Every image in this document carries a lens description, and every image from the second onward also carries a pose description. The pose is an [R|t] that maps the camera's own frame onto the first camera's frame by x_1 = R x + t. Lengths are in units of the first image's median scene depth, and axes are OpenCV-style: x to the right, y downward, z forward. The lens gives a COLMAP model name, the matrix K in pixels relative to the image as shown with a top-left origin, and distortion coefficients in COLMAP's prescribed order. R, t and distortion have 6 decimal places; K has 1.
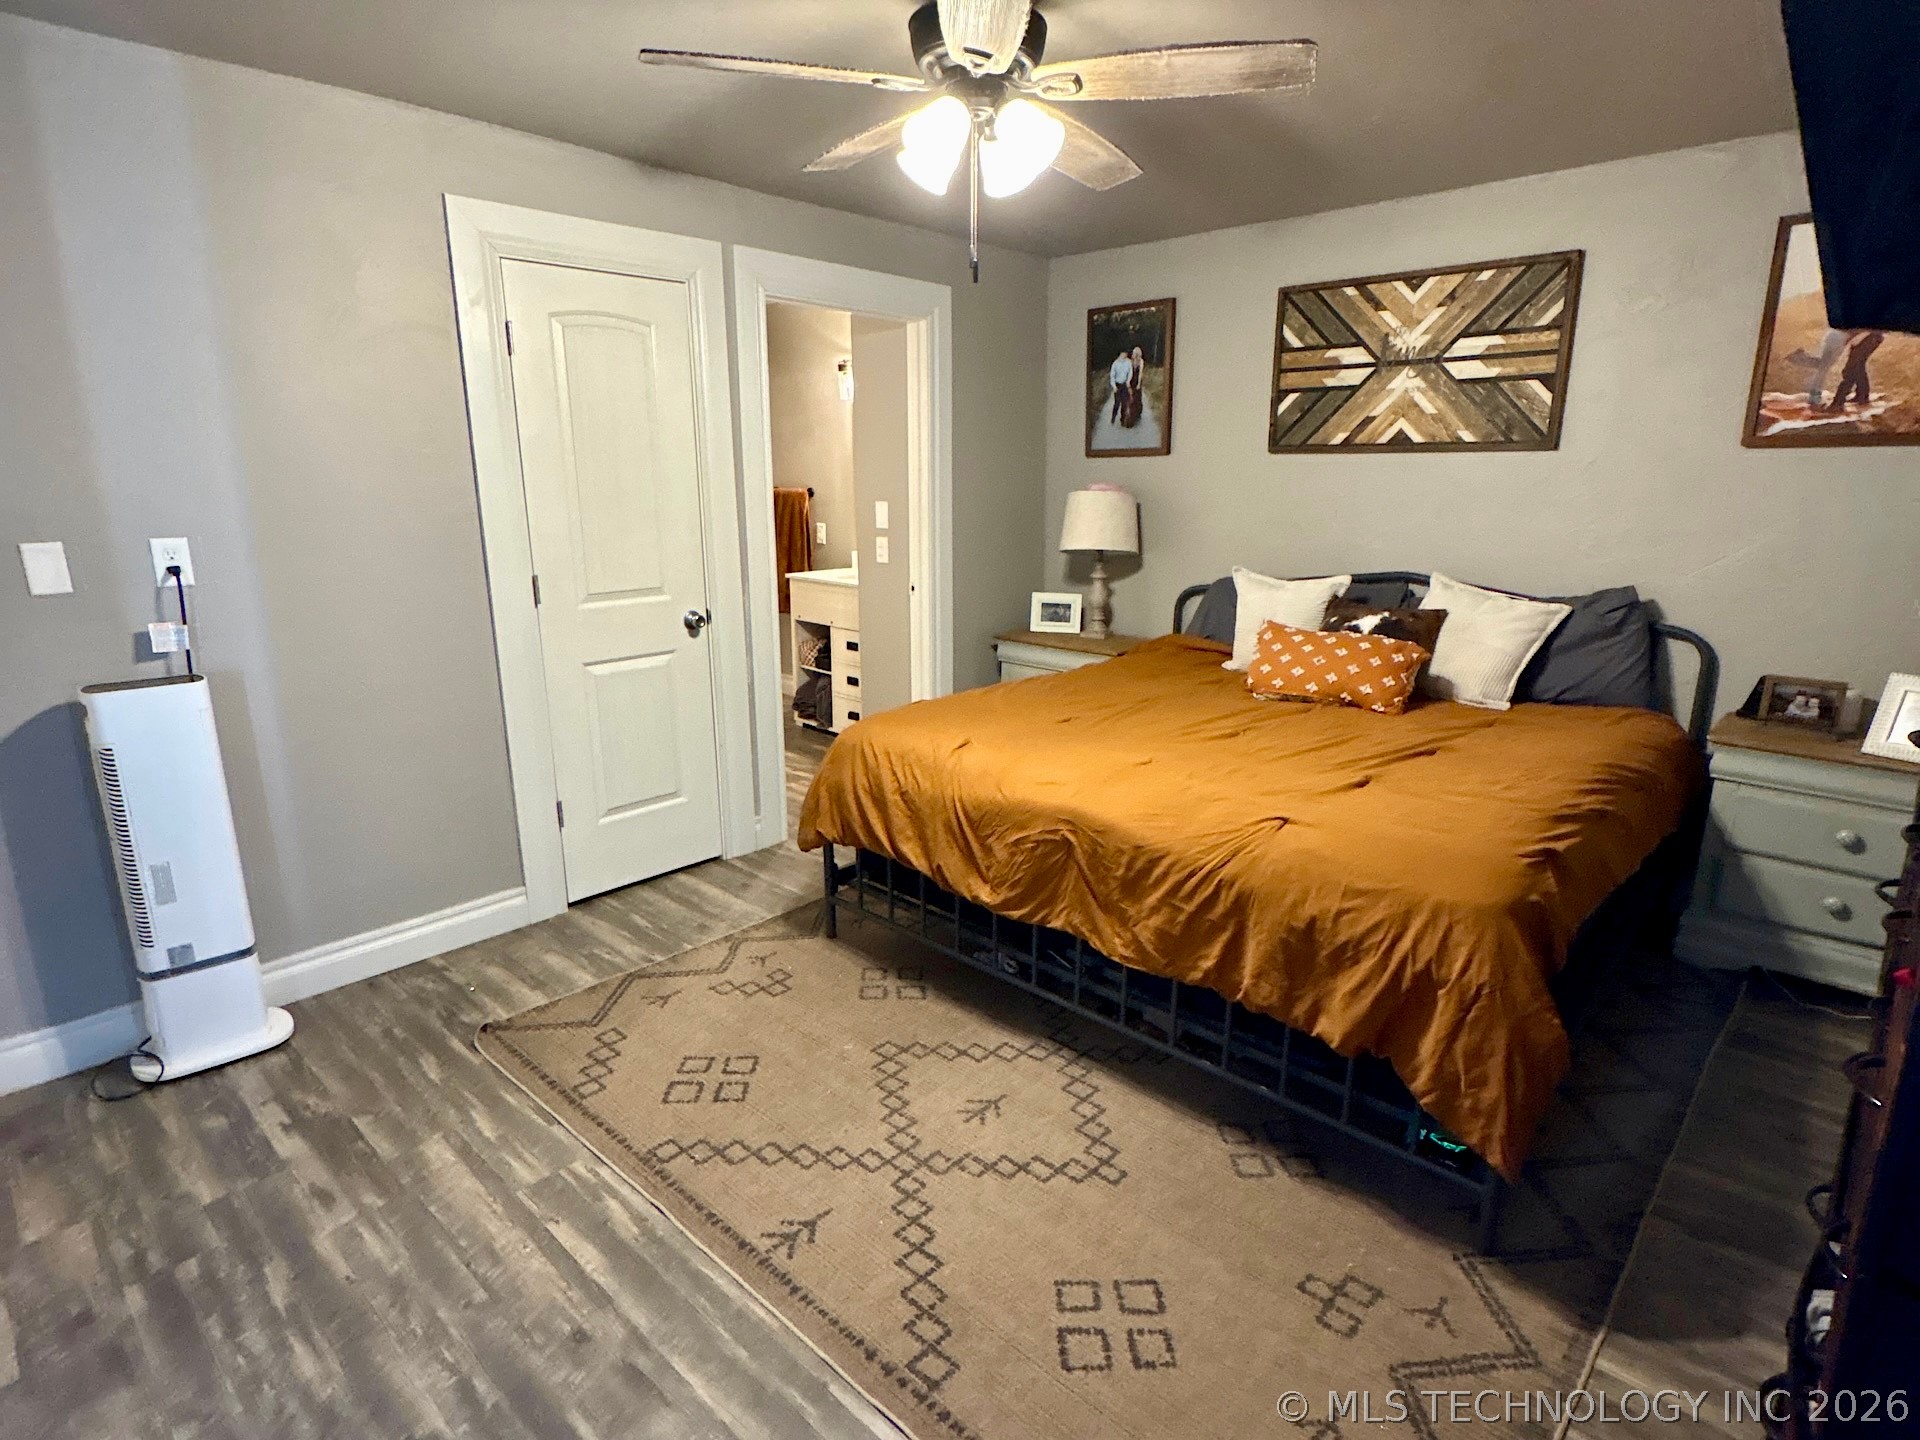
lens RADIAL K [[1017.0, 0, 963.1], [0, 1017.0, 719.9], [0, 0, 1]] dist [0.000405, -0.000064]
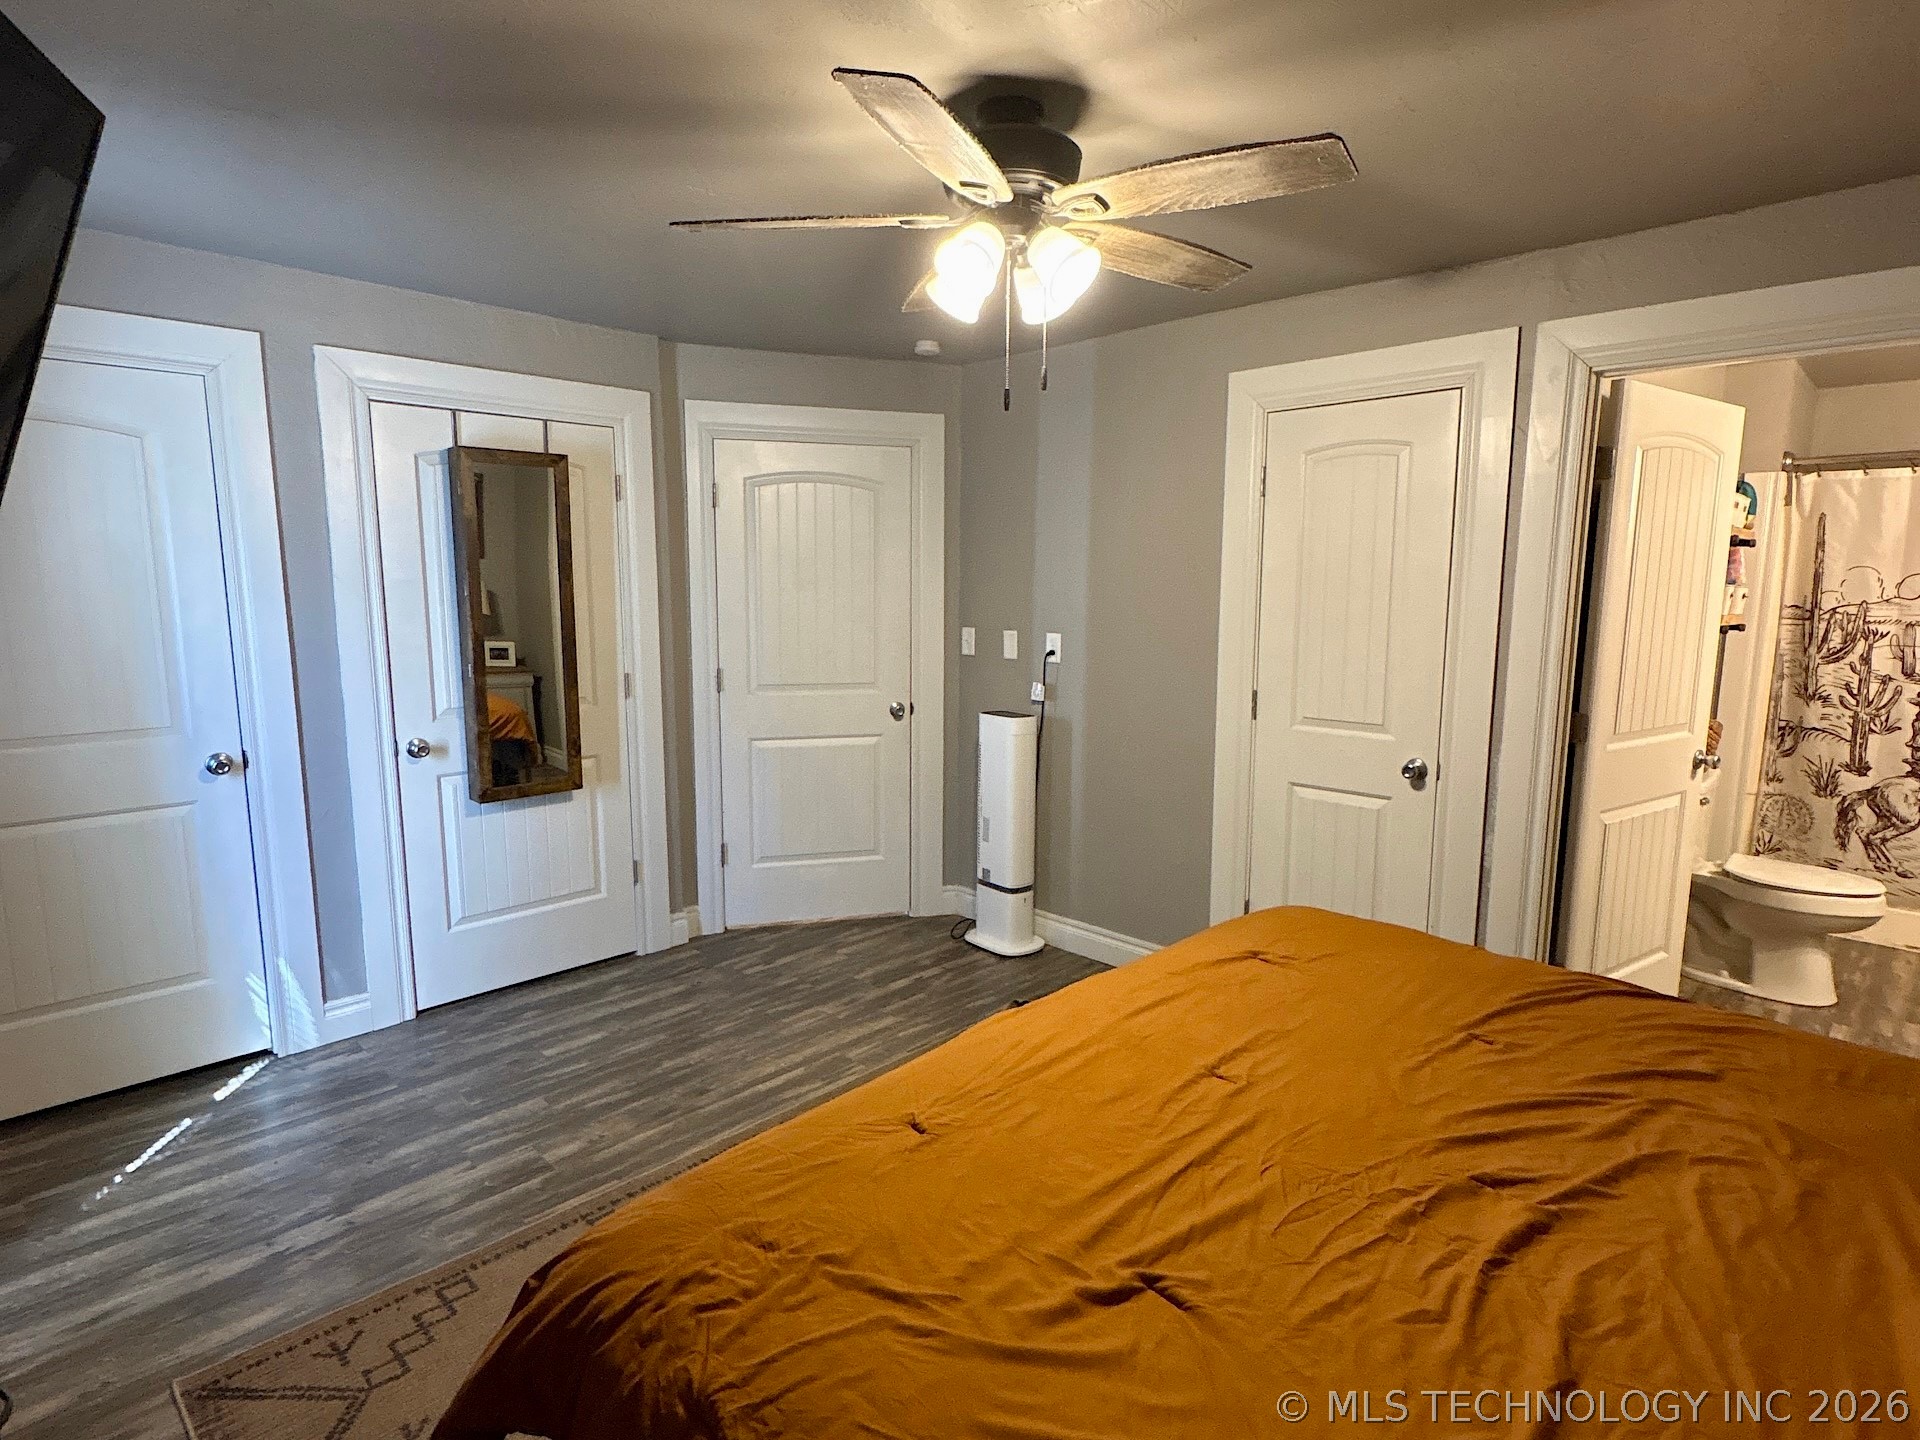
lens RADIAL K [[1017.0, 0, 963.1], [0, 1017.0, 719.9], [0, 0, 1]] dist [0.000405, -0.000064]
pose [[-0.034616, 0.135808, -0.990130, 0.962317], [-0.242870, 0.959881, 0.140150, -0.268834], [0.969441, 0.245324, -0.000244, 1.004315]]
